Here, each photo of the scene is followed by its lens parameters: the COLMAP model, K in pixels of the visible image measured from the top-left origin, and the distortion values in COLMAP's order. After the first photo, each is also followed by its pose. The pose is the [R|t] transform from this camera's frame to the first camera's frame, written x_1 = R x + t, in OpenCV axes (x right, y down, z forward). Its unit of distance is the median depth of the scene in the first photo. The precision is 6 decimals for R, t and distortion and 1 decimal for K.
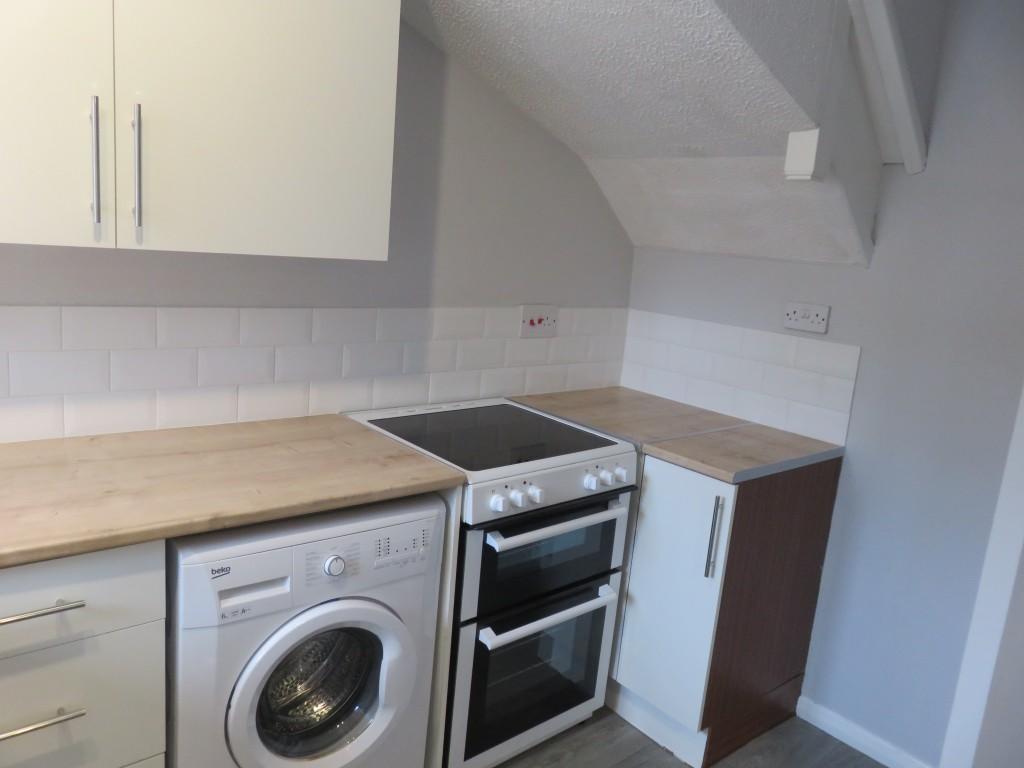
lens RADIAL K [[761.6, 0, 512.0], [0, 761.6, 384.0], [0, 0, 1]] dist [-0.004317, -0.006006]
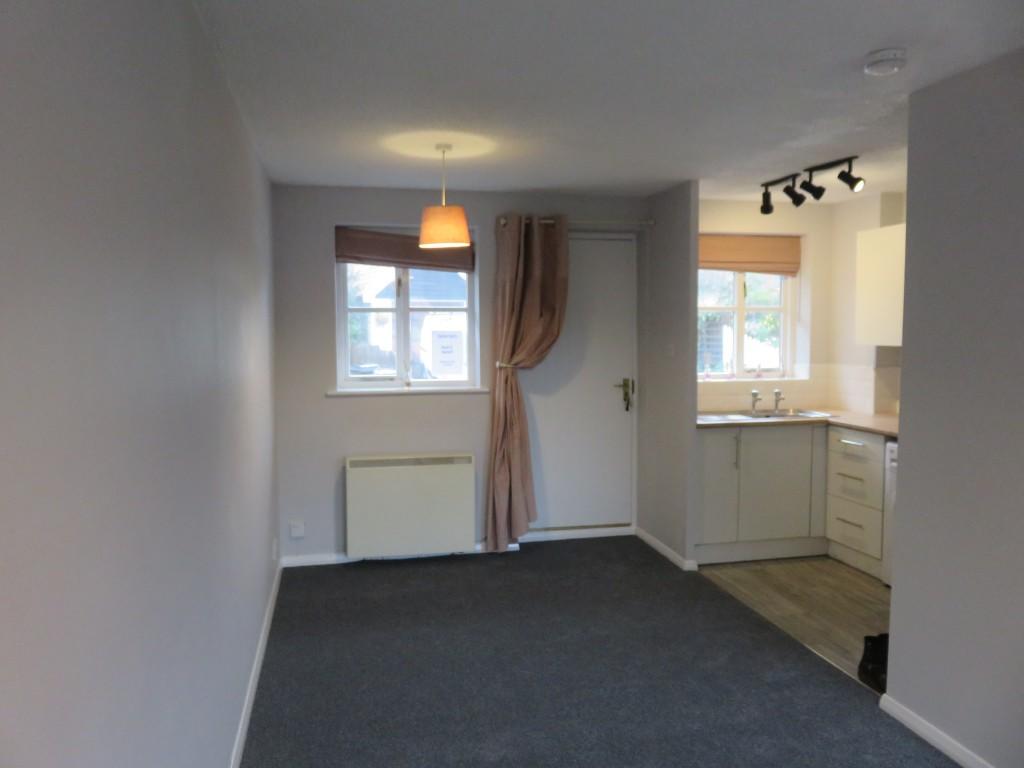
lens RADIAL K [[761.6, 0, 512.0], [0, 761.6, 384.0], [0, 0, 1]] dist [-0.004317, -0.006006]
pose [[-0.460458, -0.013409, -0.887580, 2.111670], [-0.197398, 0.976397, 0.087655, 0.016412], [0.865455, 0.215568, -0.452237, 0.721692]]
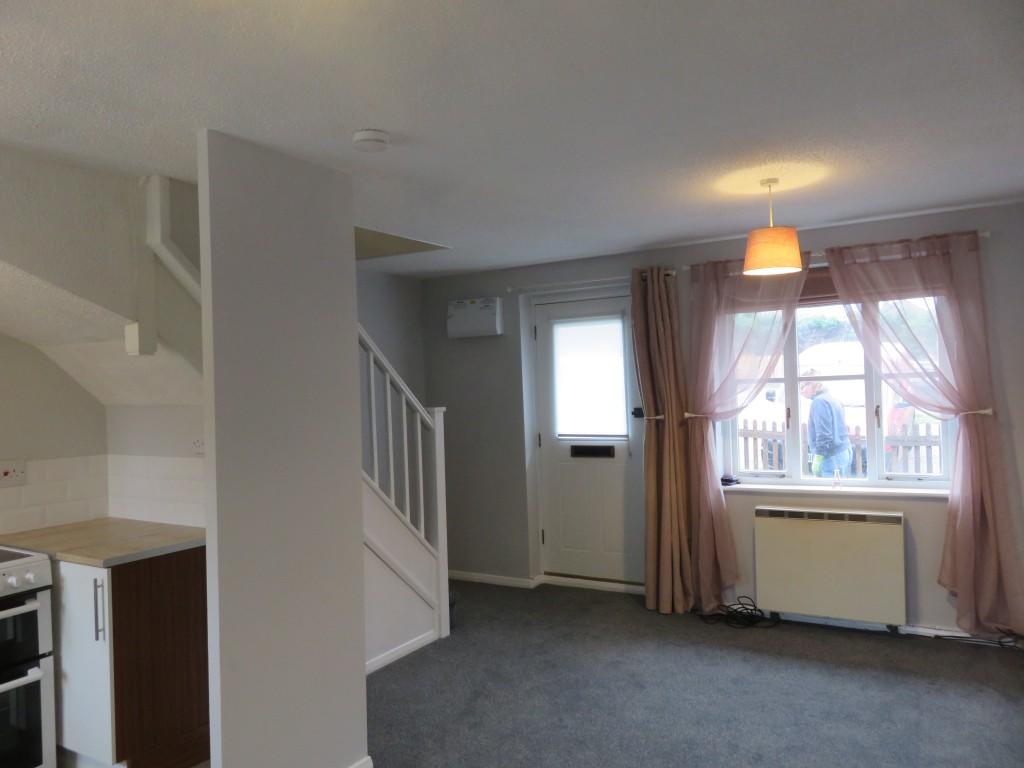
lens RADIAL K [[761.6, 0, 512.0], [0, 761.6, 384.0], [0, 0, 1]] dist [-0.004317, -0.006006]
pose [[0.939848, -0.109879, 0.323438, 0.577624], [0.167005, 0.973781, -0.154468, 0.141957], [-0.297985, 0.199193, 0.933556, -0.606301]]
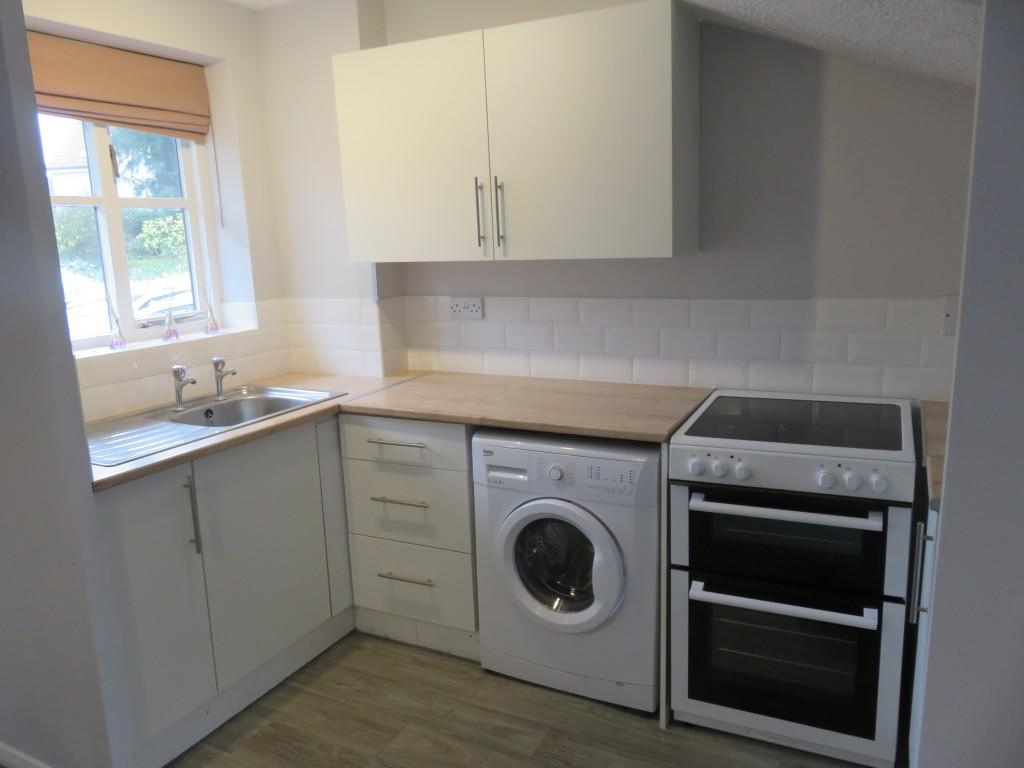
lens RADIAL K [[761.6, 0, 512.0], [0, 761.6, 384.0], [0, 0, 1]] dist [-0.004317, -0.006006]
pose [[0.386316, 0.086644, -0.918288, 0.820901], [-0.108380, 0.992945, 0.048094, 0.010155], [0.915977, 0.080945, 0.392982, 0.277641]]
